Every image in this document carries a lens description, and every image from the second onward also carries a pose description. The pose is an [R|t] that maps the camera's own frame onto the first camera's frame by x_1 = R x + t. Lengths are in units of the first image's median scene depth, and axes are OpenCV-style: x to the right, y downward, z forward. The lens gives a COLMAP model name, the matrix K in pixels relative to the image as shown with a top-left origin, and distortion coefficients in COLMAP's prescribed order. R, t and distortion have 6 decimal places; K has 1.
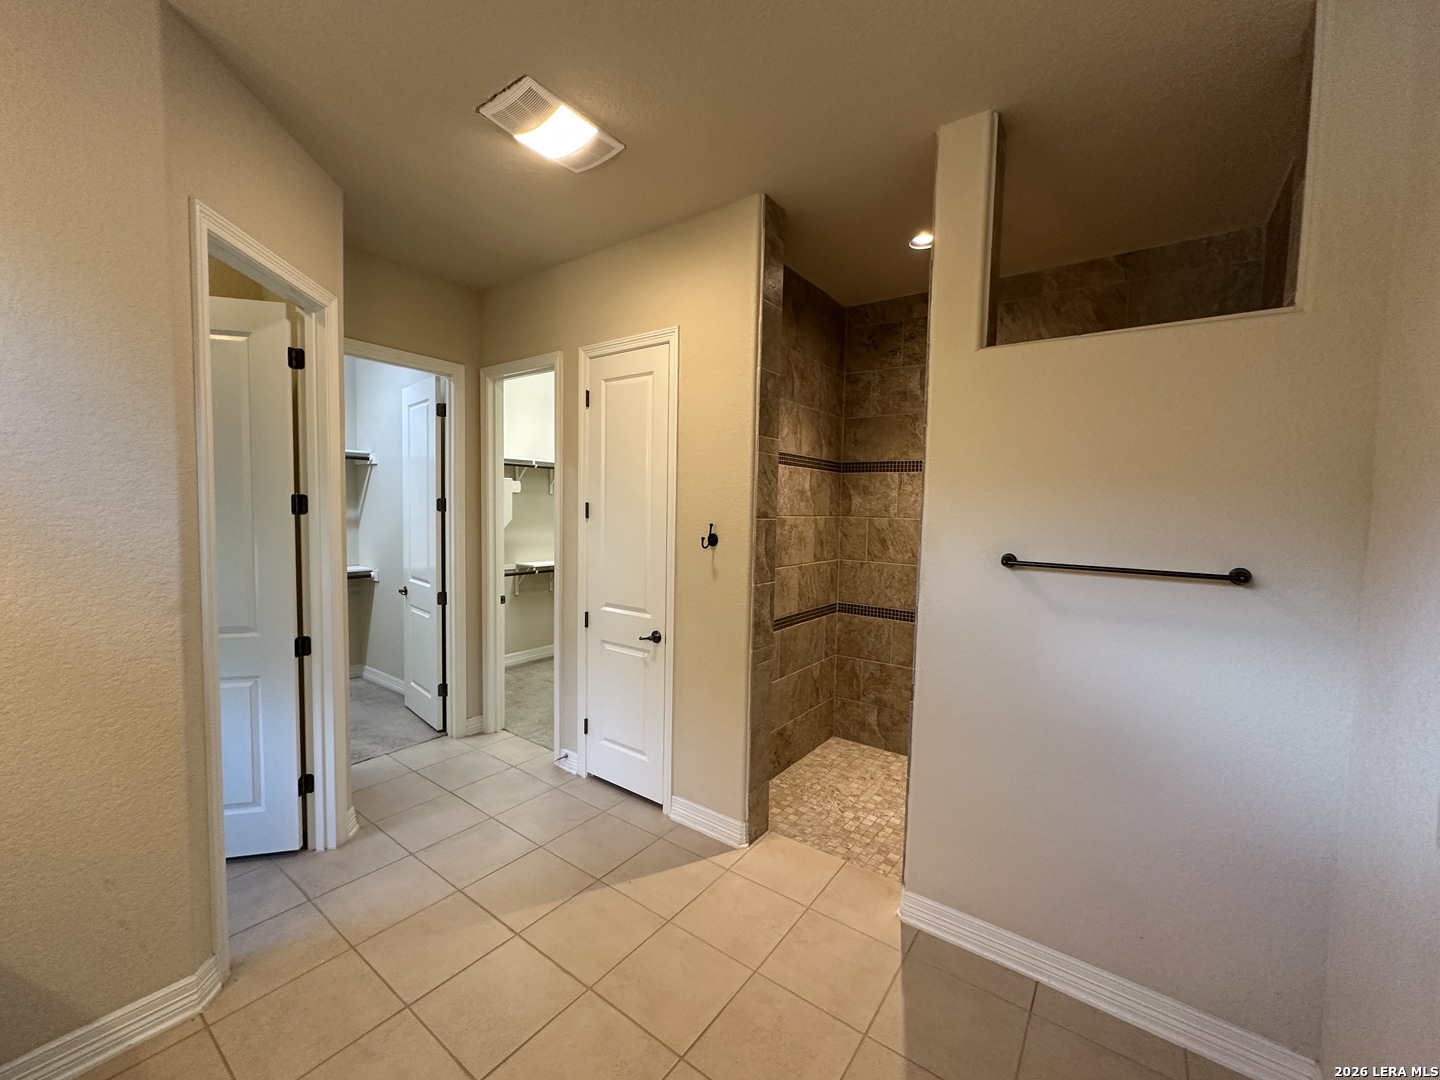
lens RADIAL K [[574.0, 0, 723.7], [0, 574.0, 541.7], [0, 0, 1]] dist [-0.000427, -0.000152]
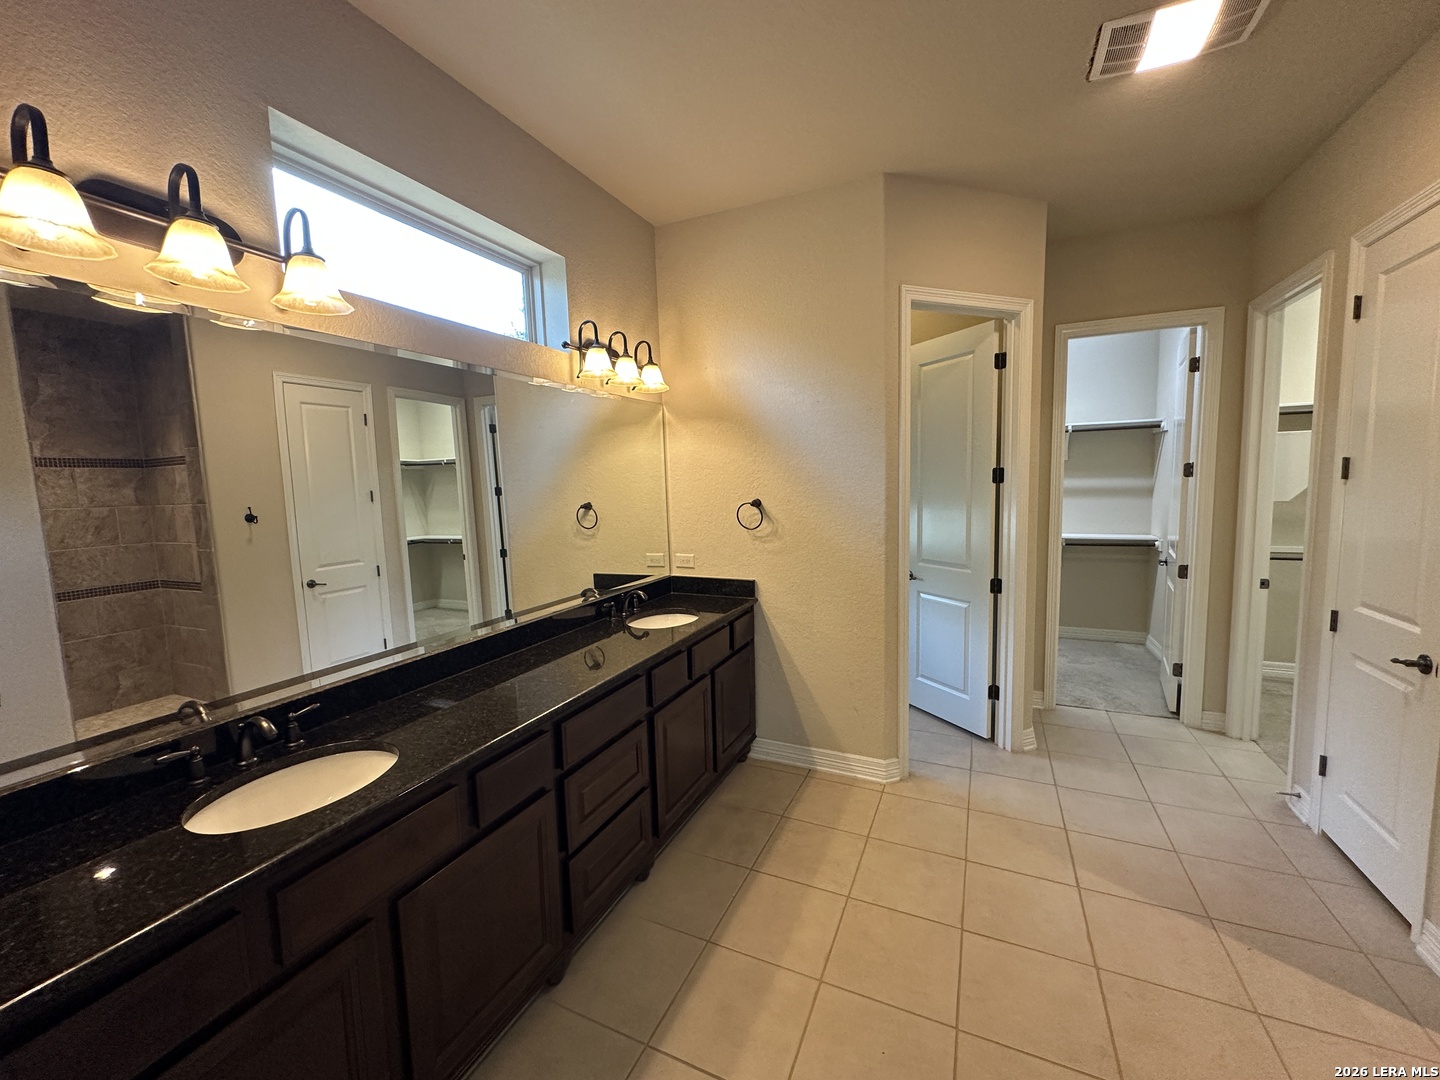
lens RADIAL K [[574.0, 0, 723.9], [0, 574.0, 541.7], [0, 0, 1]] dist [-0.000427, -0.000152]
pose [[0.196829, 0.073354, -0.977690, 0.336660], [-0.028505, 0.997204, 0.069079, 0.009973], [0.980023, 0.014273, 0.198370, 0.117792]]
